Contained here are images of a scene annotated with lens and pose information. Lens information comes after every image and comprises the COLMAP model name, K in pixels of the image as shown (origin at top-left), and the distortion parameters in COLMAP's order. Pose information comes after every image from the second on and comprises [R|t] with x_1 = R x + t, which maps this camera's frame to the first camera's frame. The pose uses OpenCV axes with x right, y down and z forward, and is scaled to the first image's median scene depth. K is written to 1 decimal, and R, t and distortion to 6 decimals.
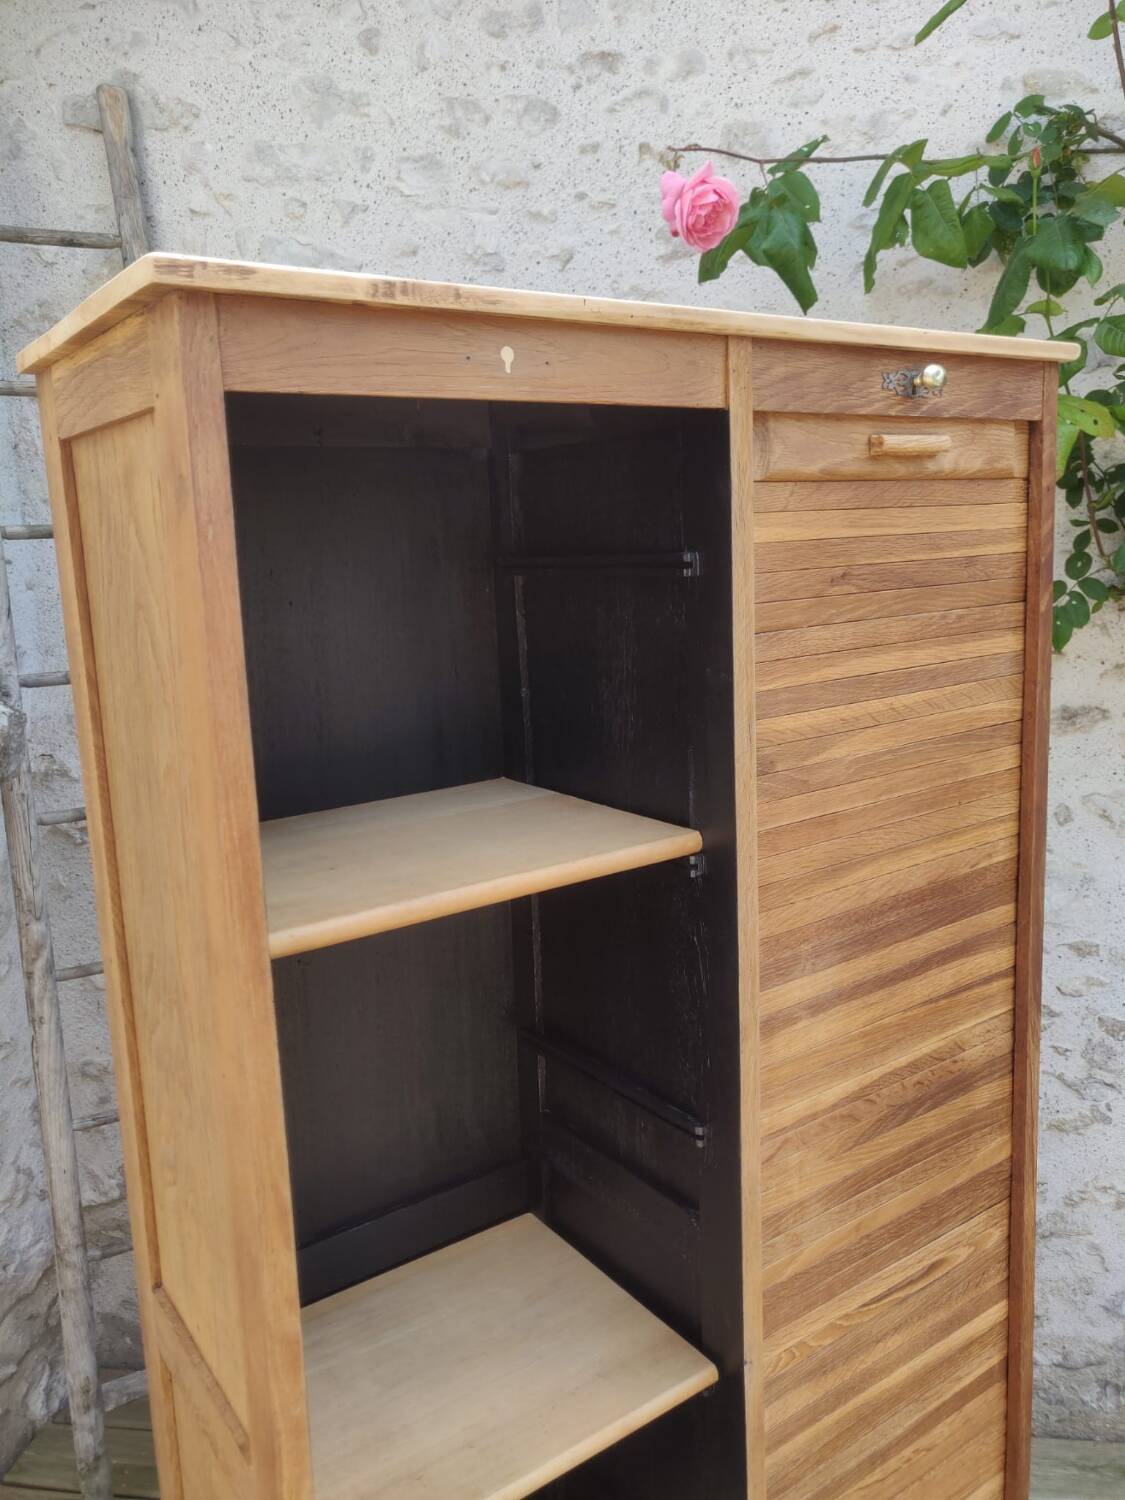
lens RADIAL K [[1166.3, 0, 561.4], [0, 1166.3, 749.4], [0, 0, 1]] dist [-0.018849, 0.068768]
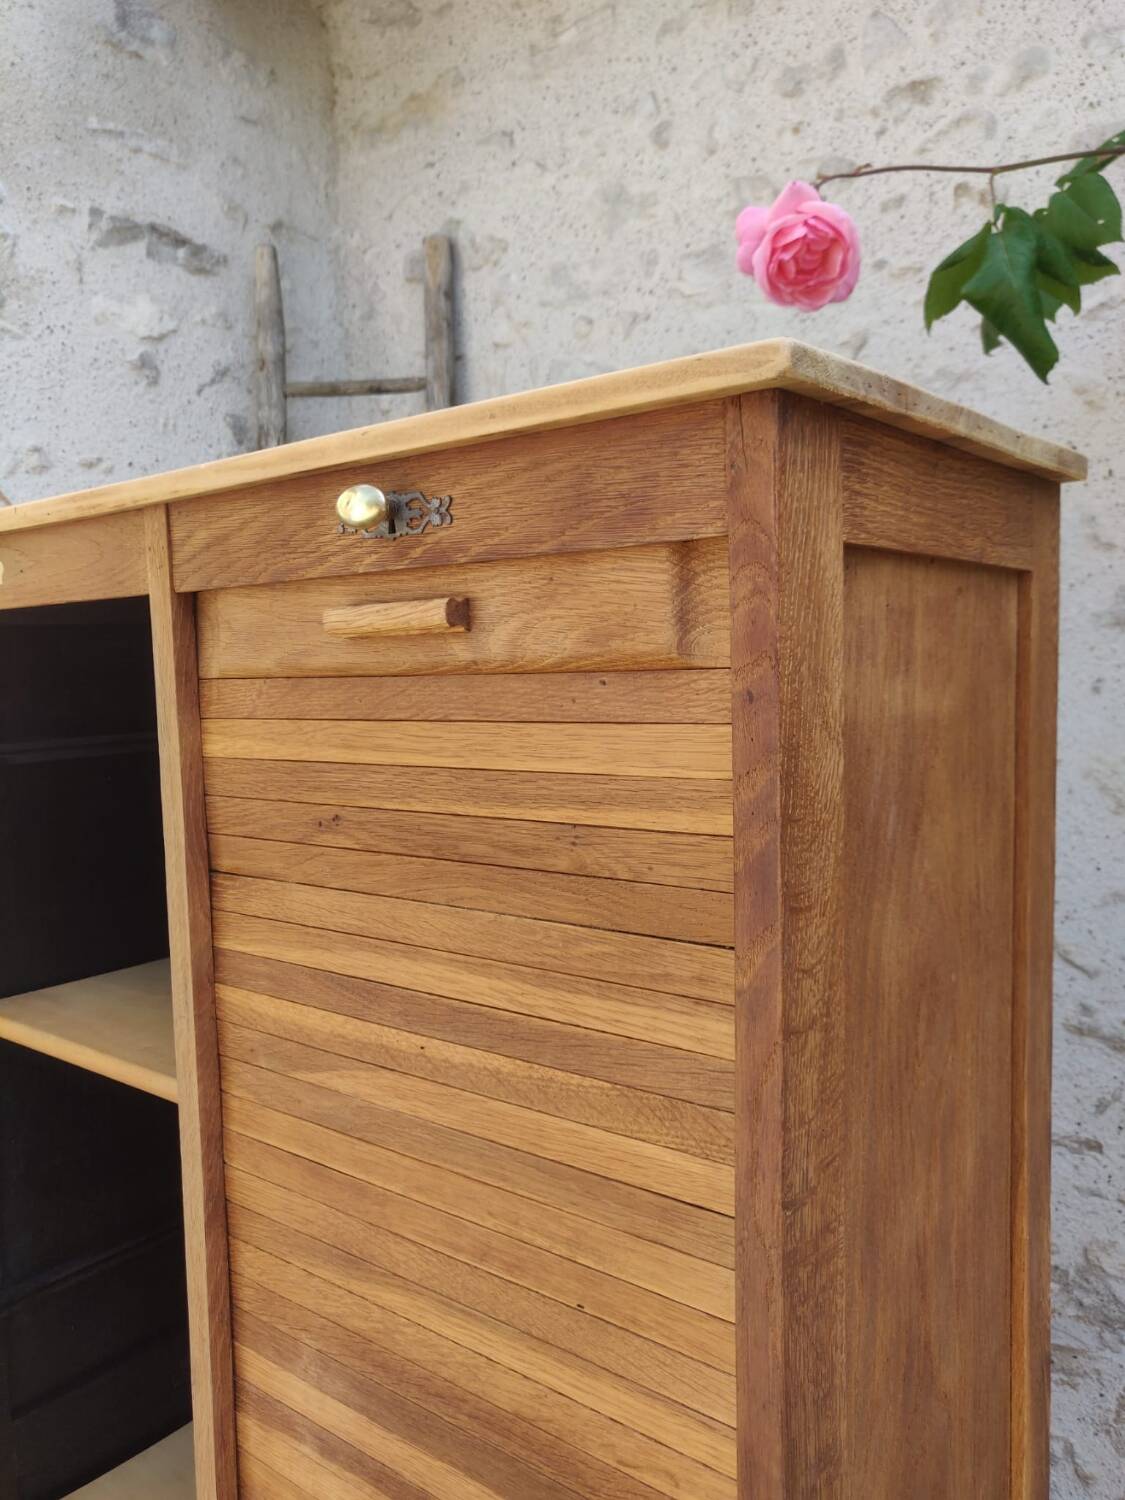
lens RADIAL K [[1166.3, 0, 570.6], [0, 1166.3, 745.8], [0, 0, 1]] dist [-0.018849, 0.068768]
pose [[0.851900, 0.058119, -0.520469, 0.265384], [-0.109017, 0.991732, -0.067696, -0.078643], [0.512231, 0.114410, 0.851193, 0.263979]]
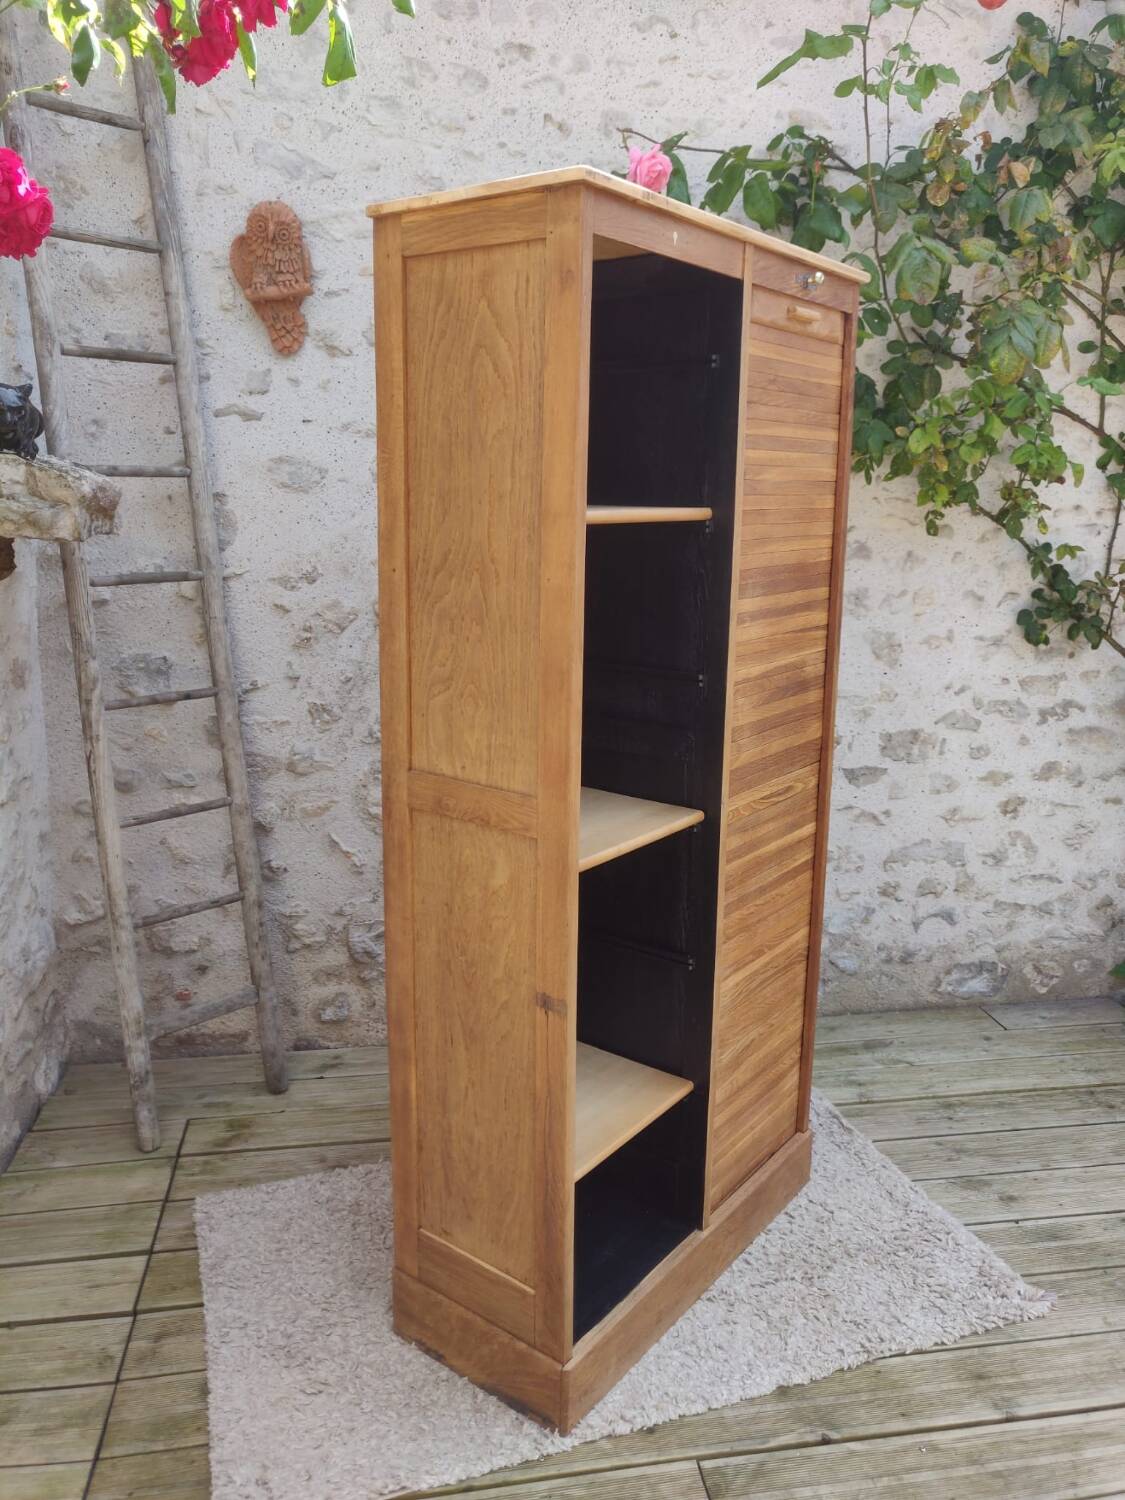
lens RADIAL K [[1166.3, 0, 567.1], [0, 1166.3, 743.0], [0, 0, 1]] dist [-0.018849, 0.068768]
pose [[0.949157, -0.013700, 0.314505, -0.358937], [0.004289, 0.999523, 0.030596, 0.200894], [-0.314774, -0.027691, 0.948763, -0.373811]]
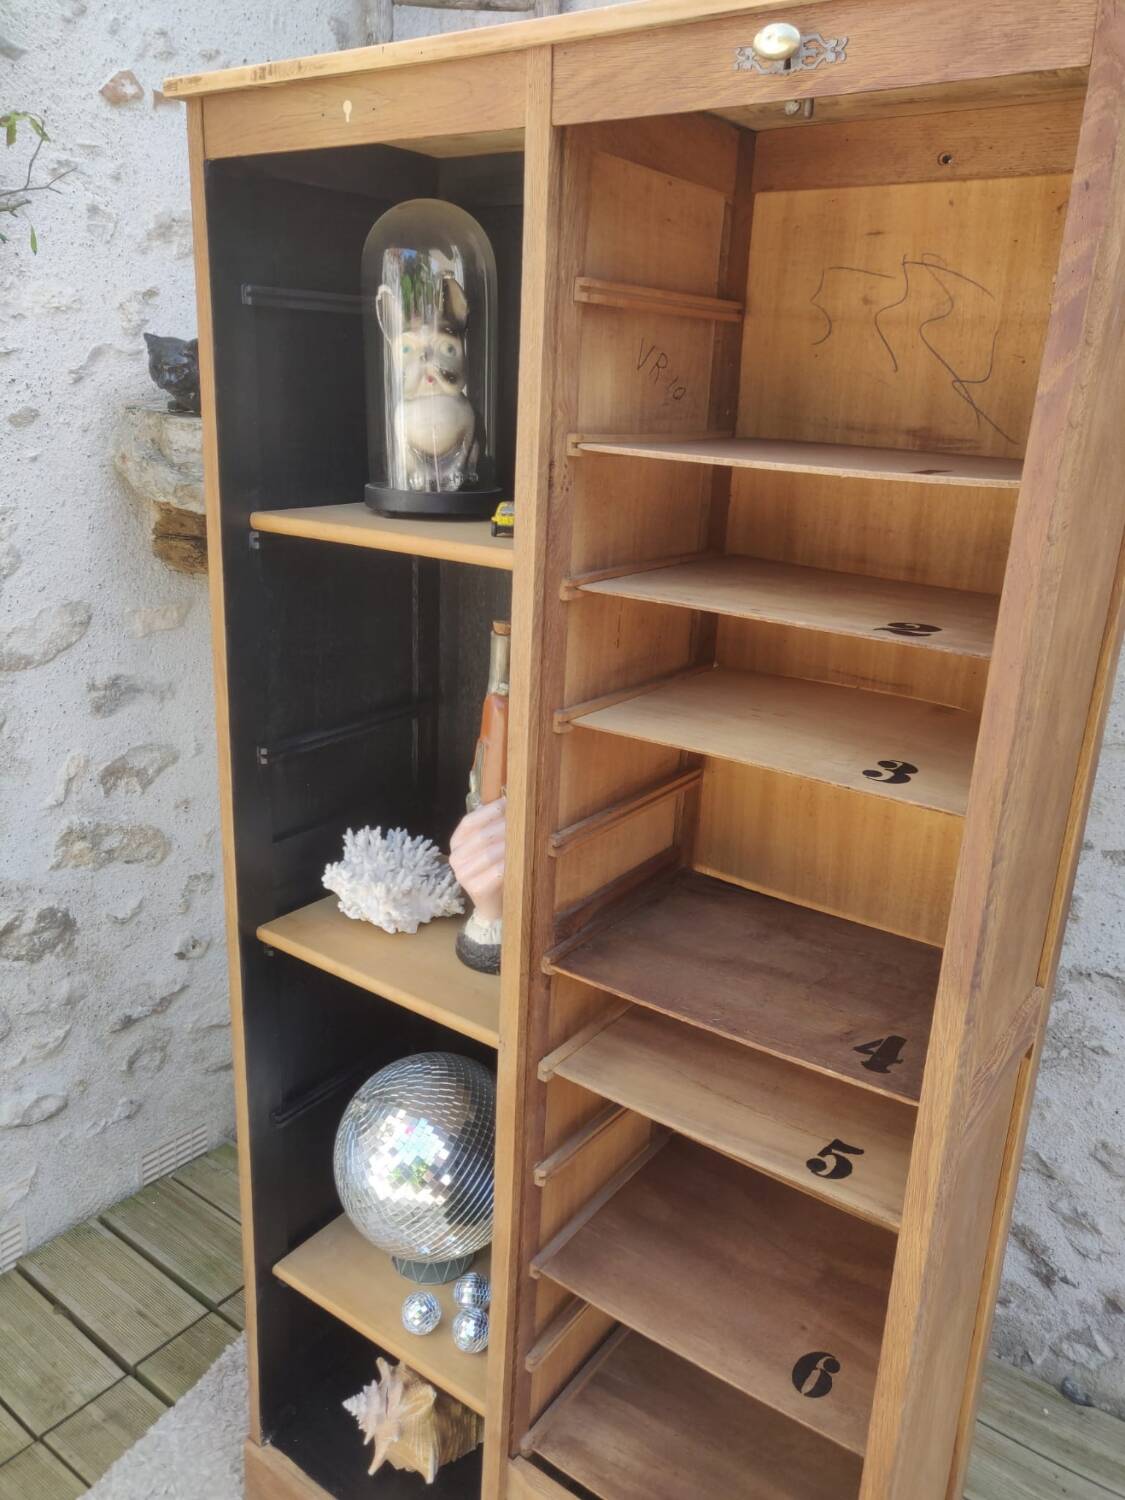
lens RADIAL K [[1166.3, 0, 559.5], [0, 1166.3, 740.3], [0, 0, 1]] dist [-0.018849, 0.068768]
pose [[0.875595, 0.217408, -0.431356, 0.221514], [-0.169409, 0.974480, 0.147270, 0.033968], [0.452365, -0.055873, 0.890081, 0.077591]]
